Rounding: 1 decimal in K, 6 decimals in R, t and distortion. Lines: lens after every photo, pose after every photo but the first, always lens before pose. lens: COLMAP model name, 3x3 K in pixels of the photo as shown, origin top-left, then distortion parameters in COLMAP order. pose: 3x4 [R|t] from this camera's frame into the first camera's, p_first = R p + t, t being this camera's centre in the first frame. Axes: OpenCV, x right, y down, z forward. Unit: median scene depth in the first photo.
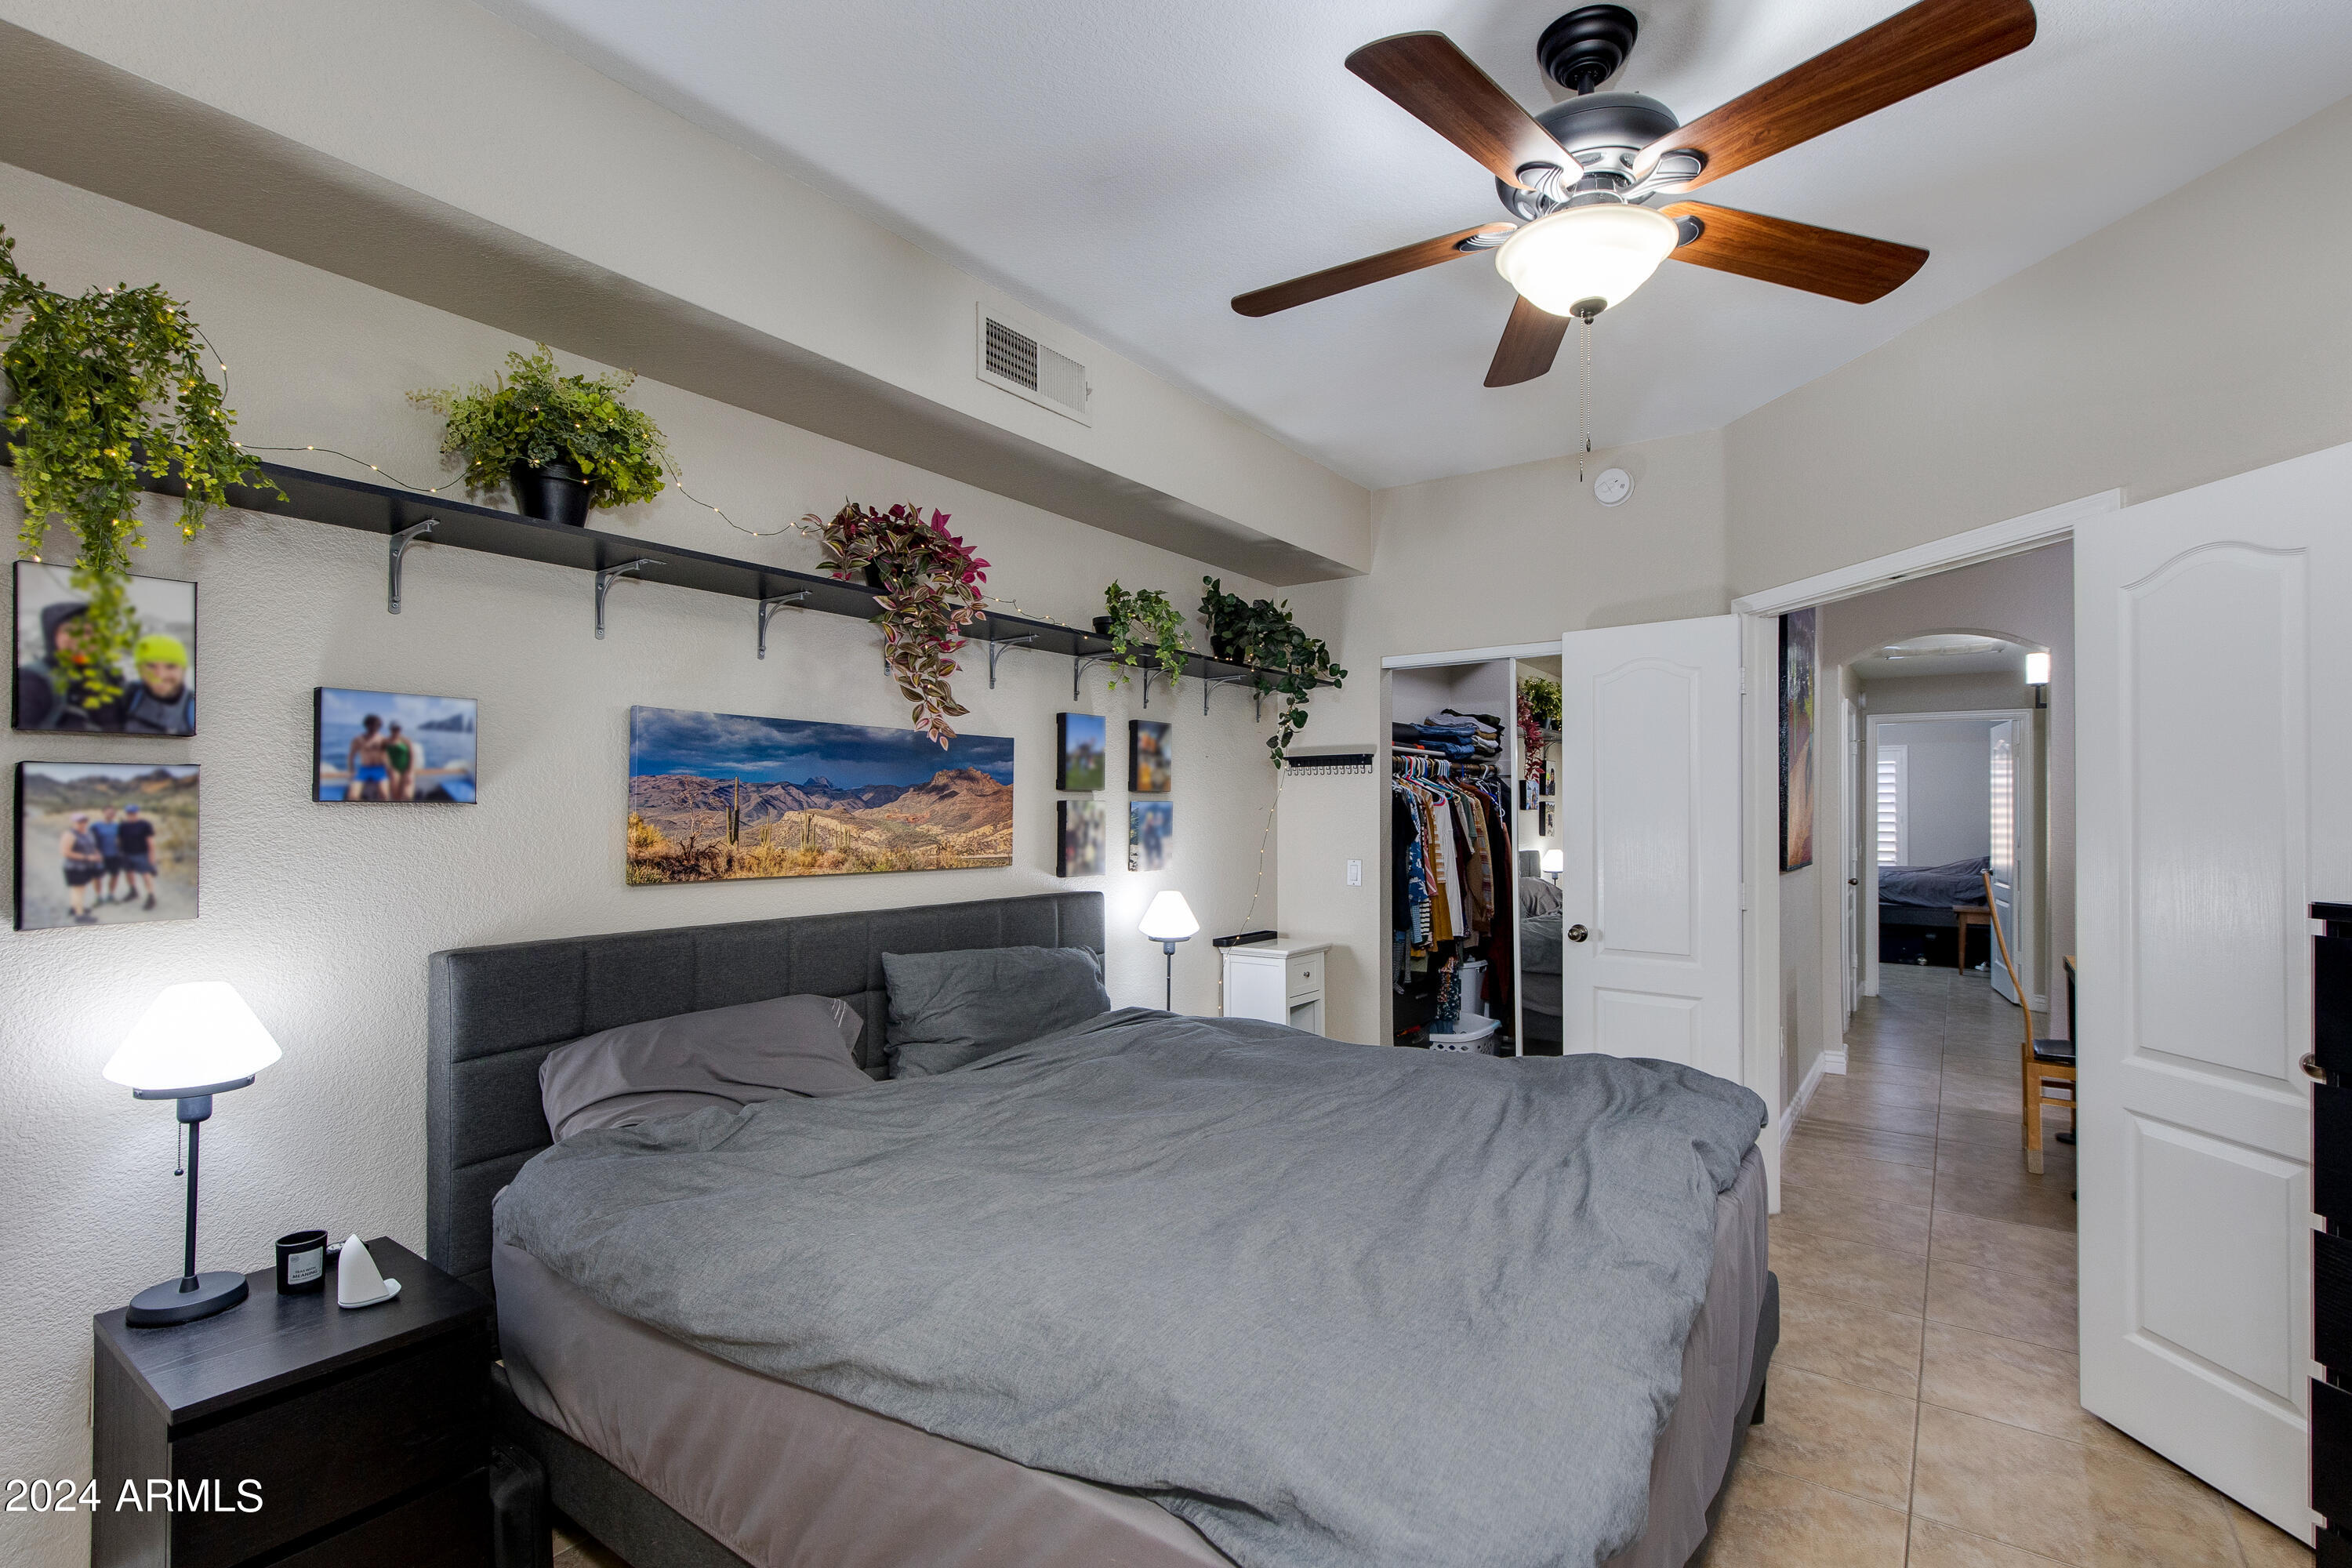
lens RADIAL K [[1090.6, 0, 1164.4], [0, 1090.6, 796.1], [0, 0, 1]] dist [0.005837, -0.001773]
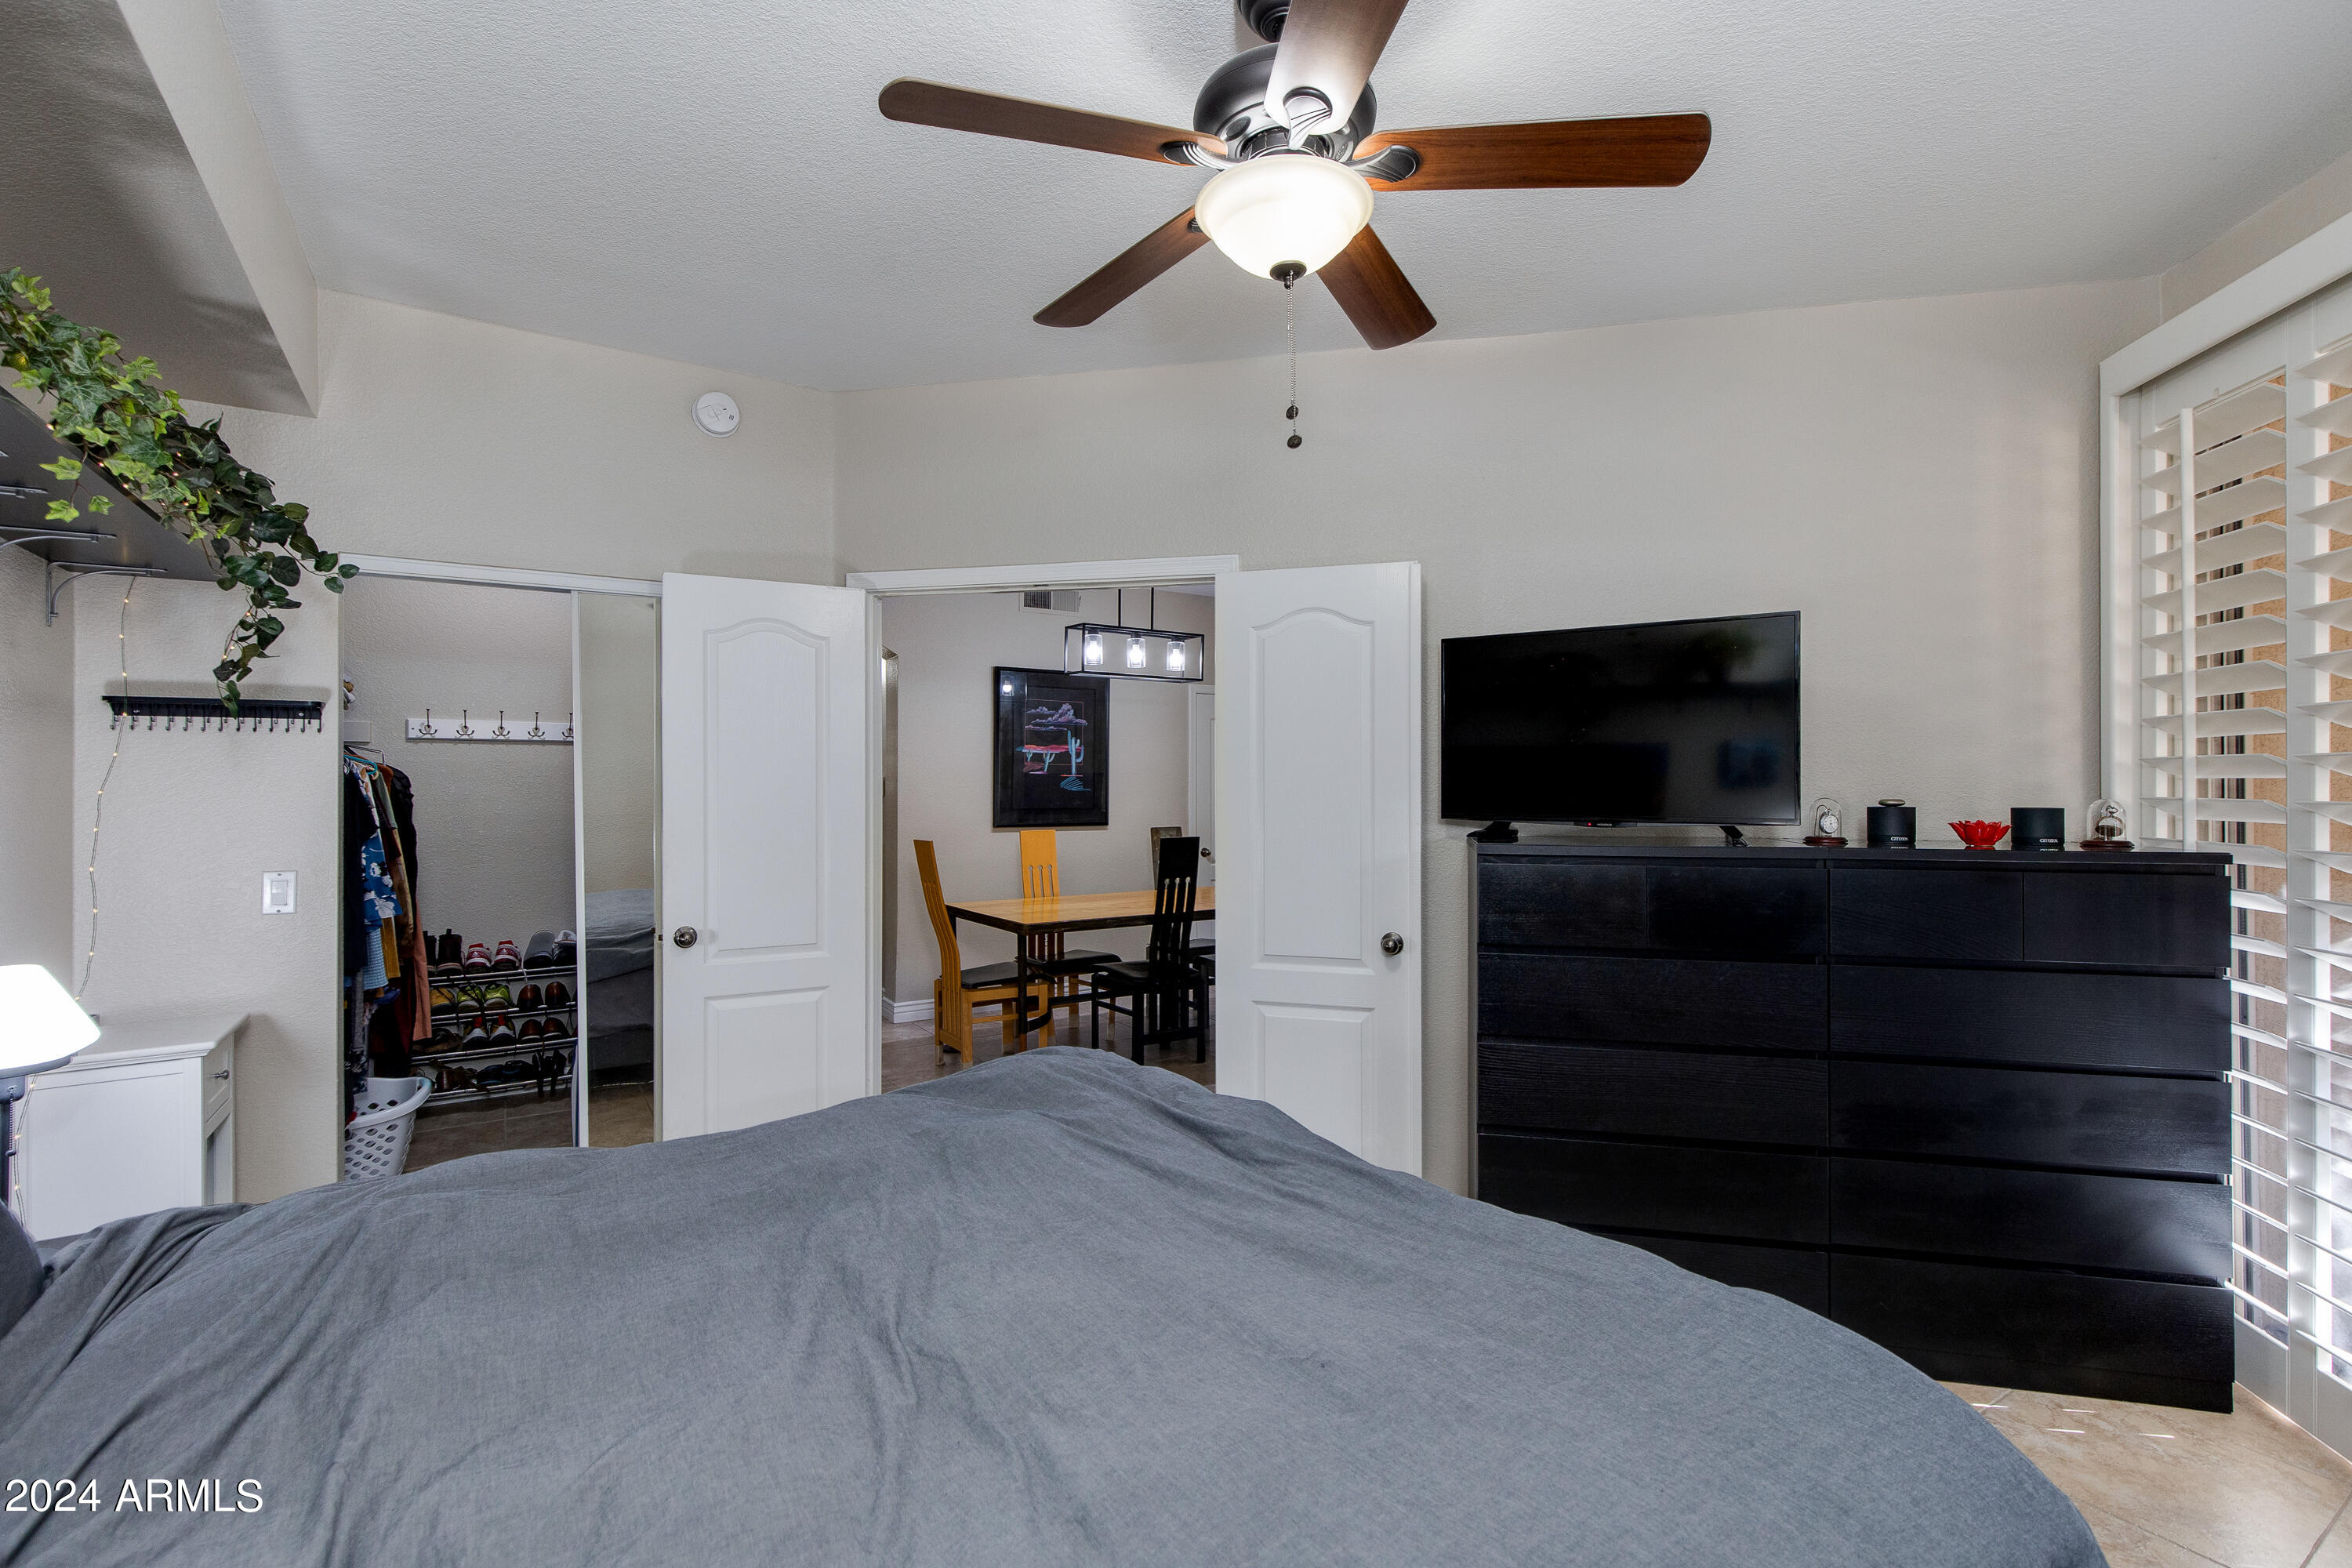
lens RADIAL K [[1090.6, 0, 1187.1], [0, 1090.6, 786.8], [0, 0, 1]] dist [0.005837, -0.001773]
pose [[0.351313, -0.000765, 0.936258, -0.269824], [-0.008674, 0.999954, 0.004072, 0.004114], [-0.936218, -0.009552, 0.351290, 0.350893]]
